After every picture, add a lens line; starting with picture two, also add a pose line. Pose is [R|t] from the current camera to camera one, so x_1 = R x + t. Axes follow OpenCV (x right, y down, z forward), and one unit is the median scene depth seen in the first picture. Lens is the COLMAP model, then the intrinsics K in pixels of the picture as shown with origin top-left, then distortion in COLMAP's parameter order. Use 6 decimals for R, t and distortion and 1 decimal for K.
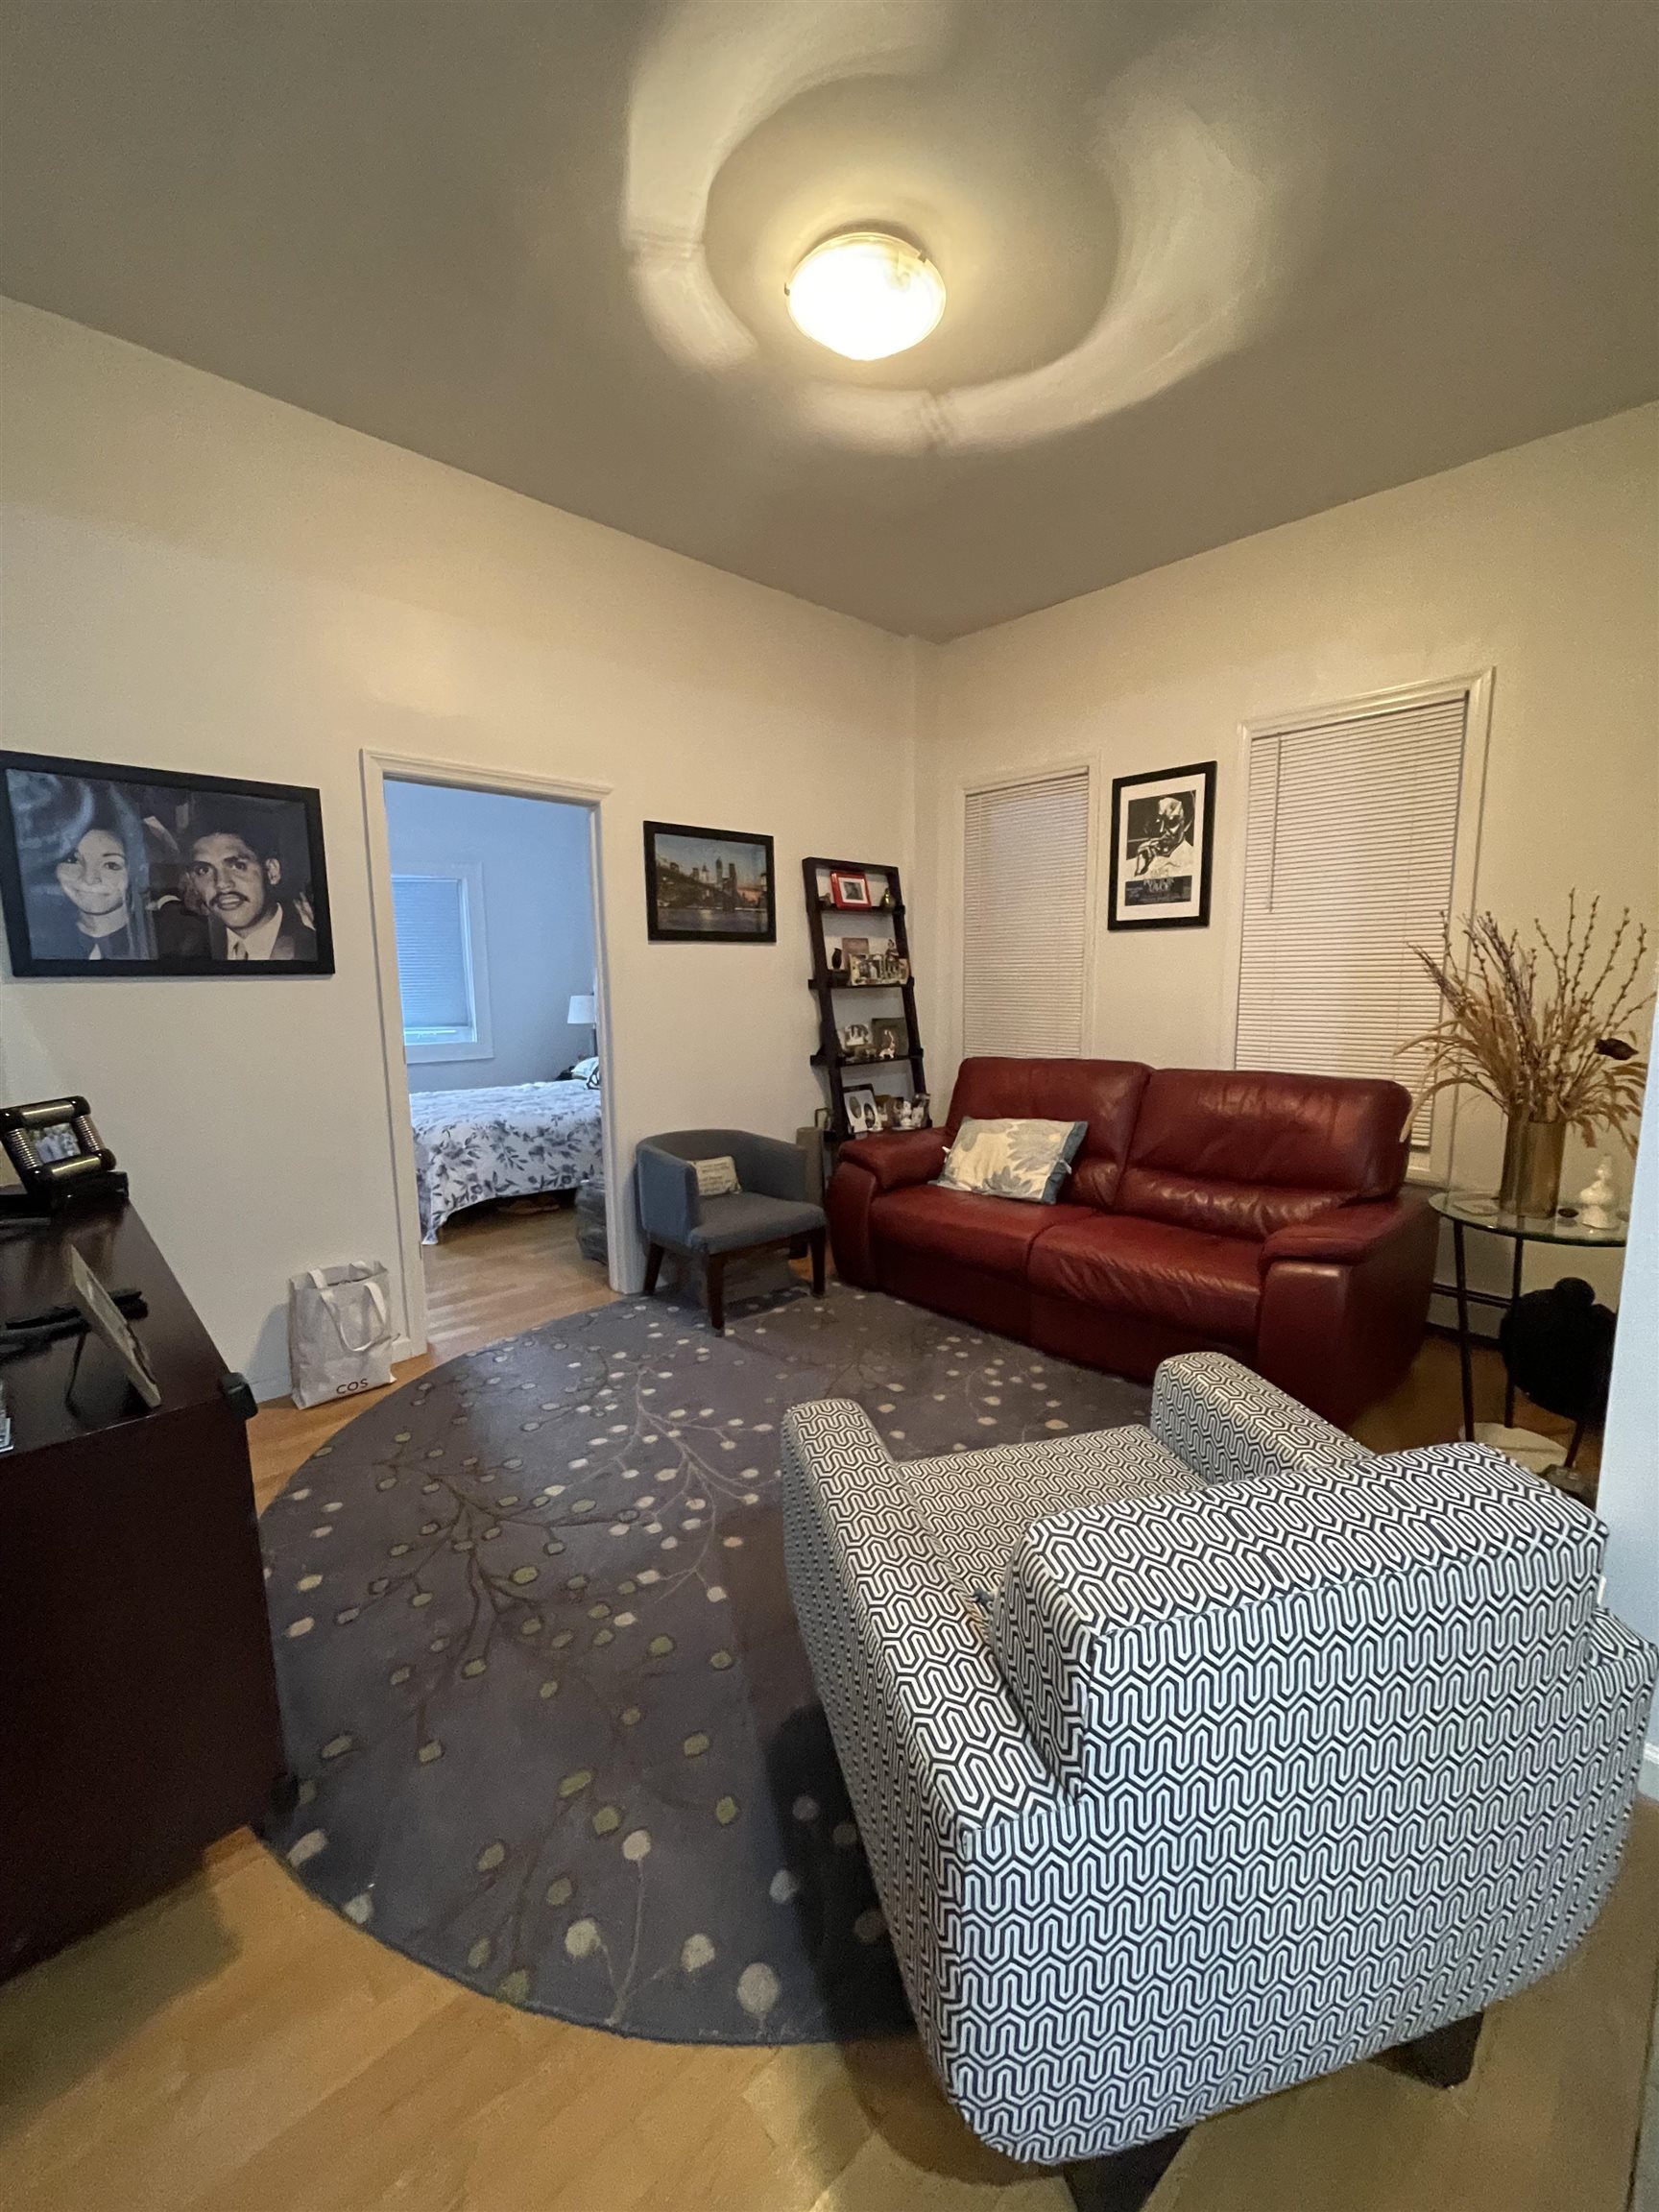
lens RADIAL K [[894.0, 0, 840.4], [0, 894.0, 1100.1], [0, 0, 1]] dist [0.000859, 0.000992]
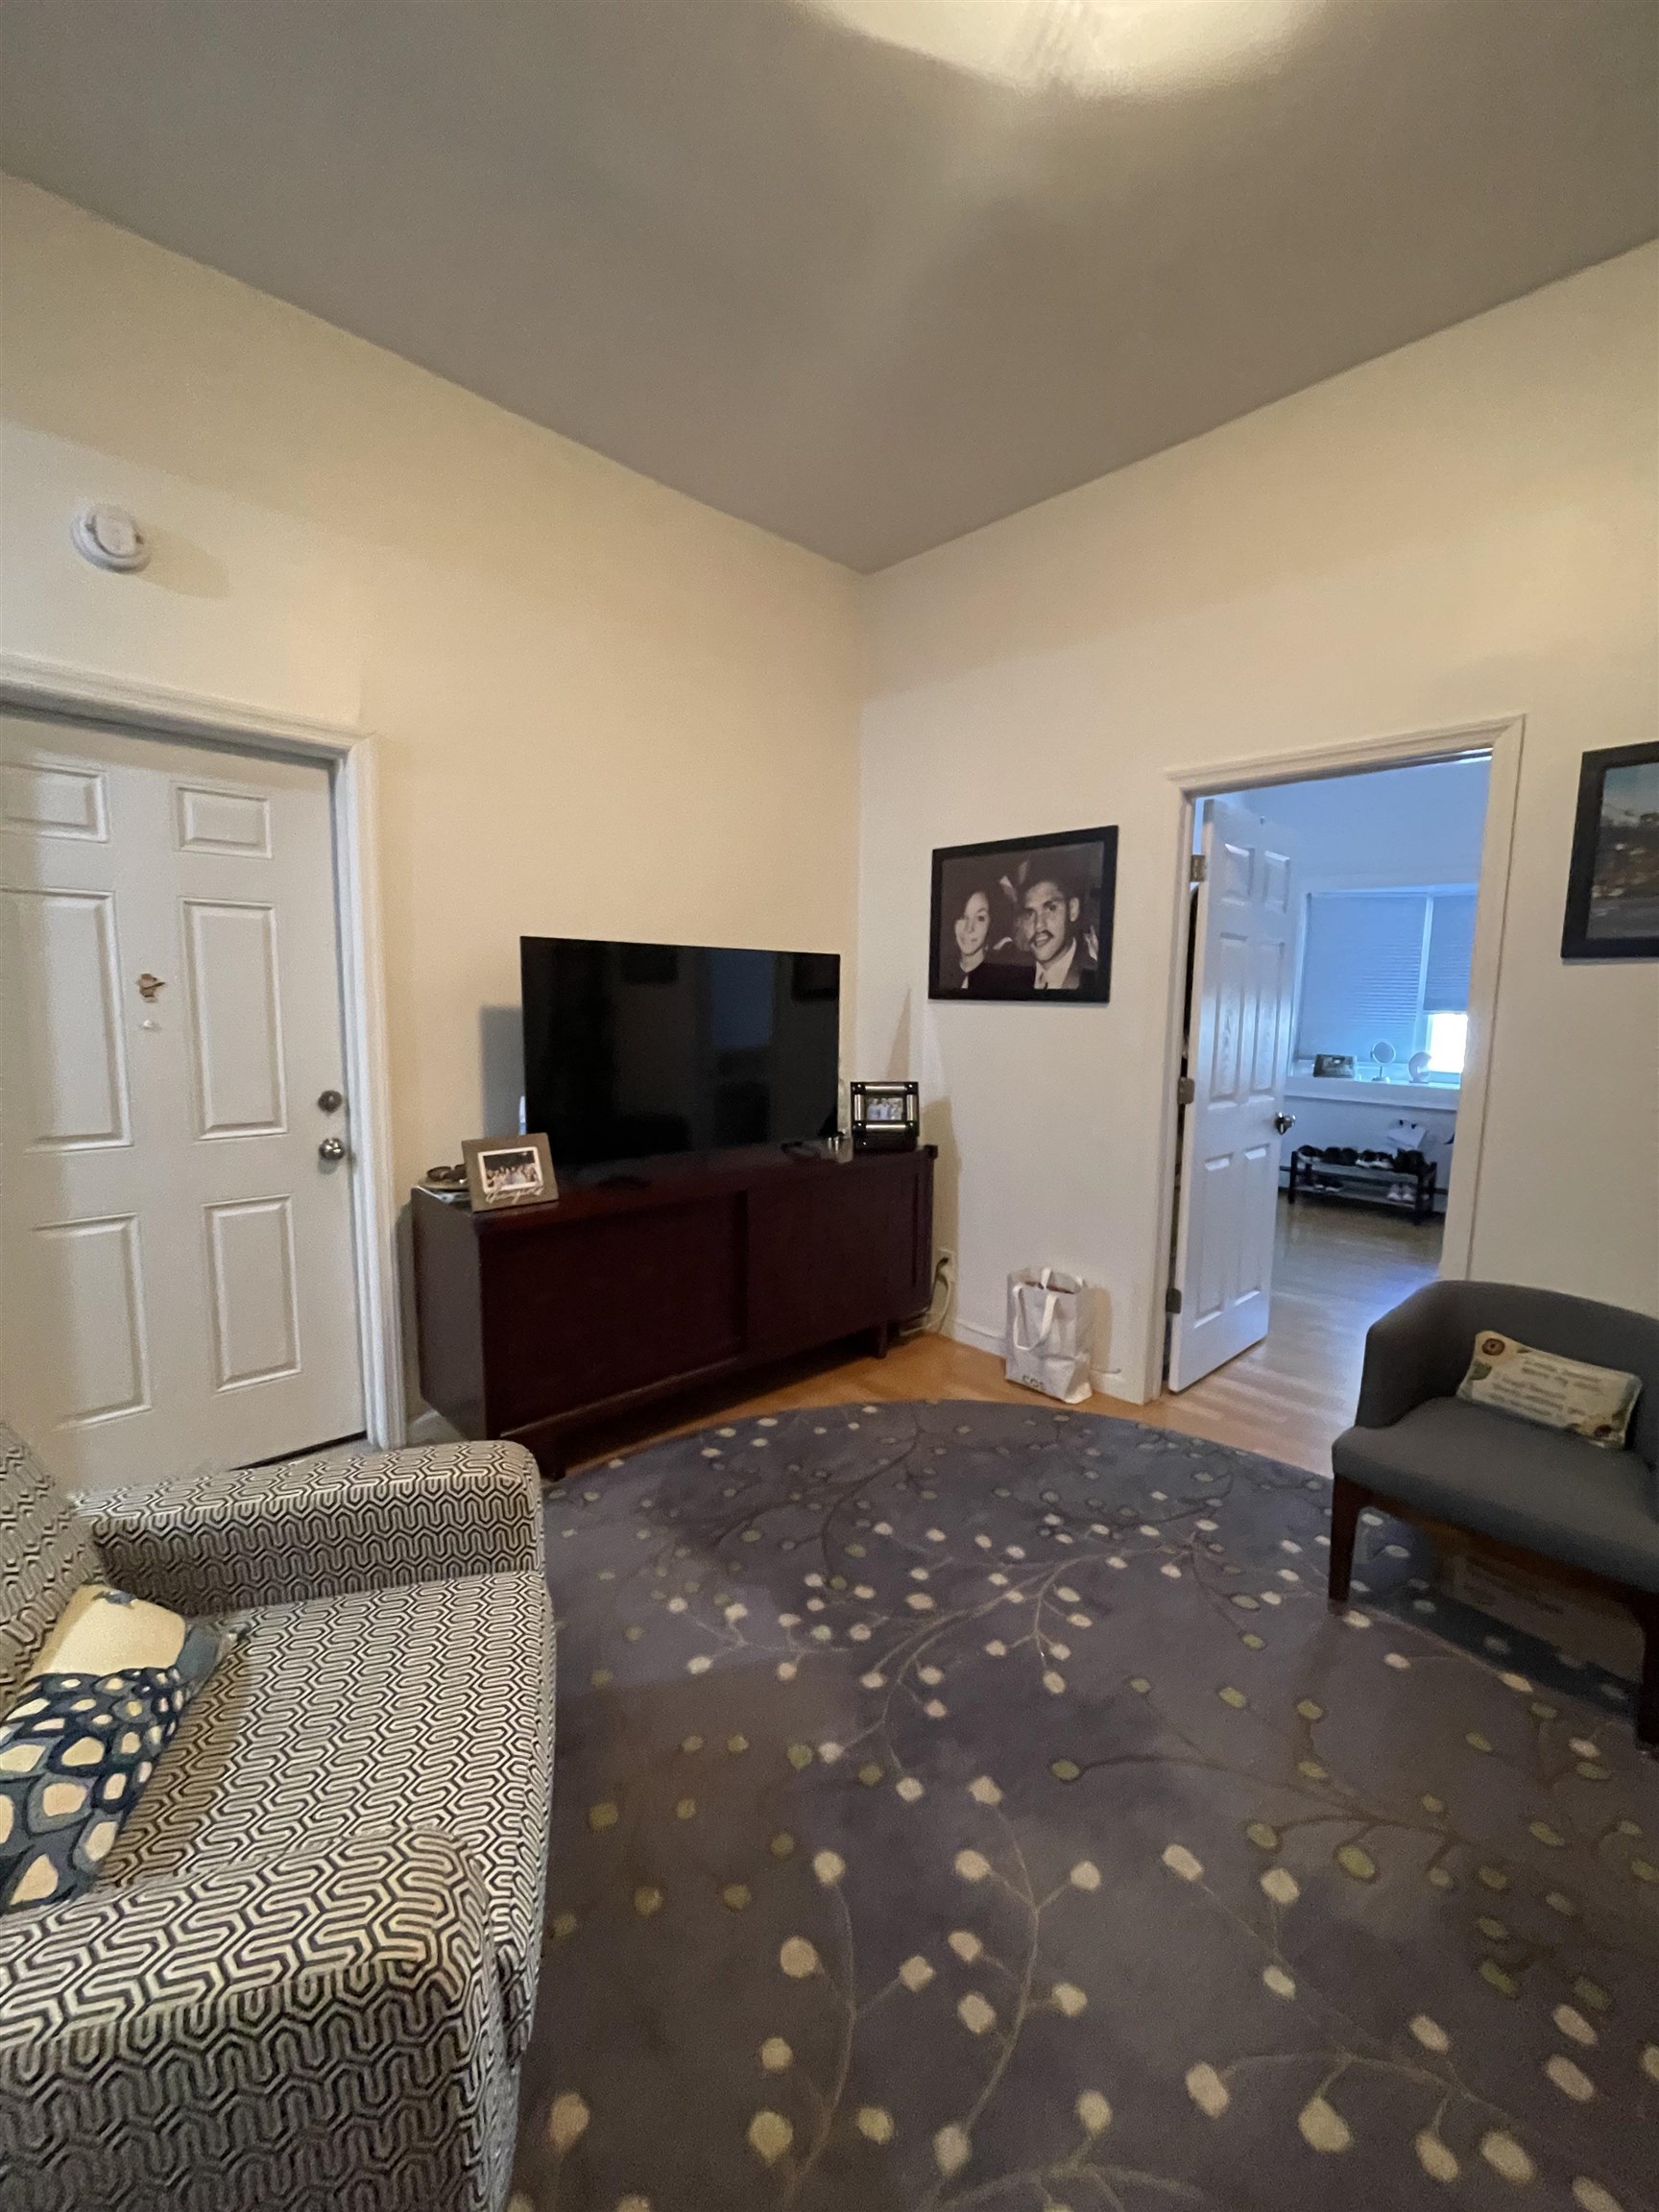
lens RADIAL K [[894.0, 0, 835.6], [0, 894.0, 1104.6], [0, 0, 1]] dist [0.000859, 0.000992]
pose [[0.010103, 0.138583, -0.990299, 0.504853], [-0.154383, 0.978692, 0.135384, -0.125015], [0.987959, 0.151517, 0.031282, 0.721045]]
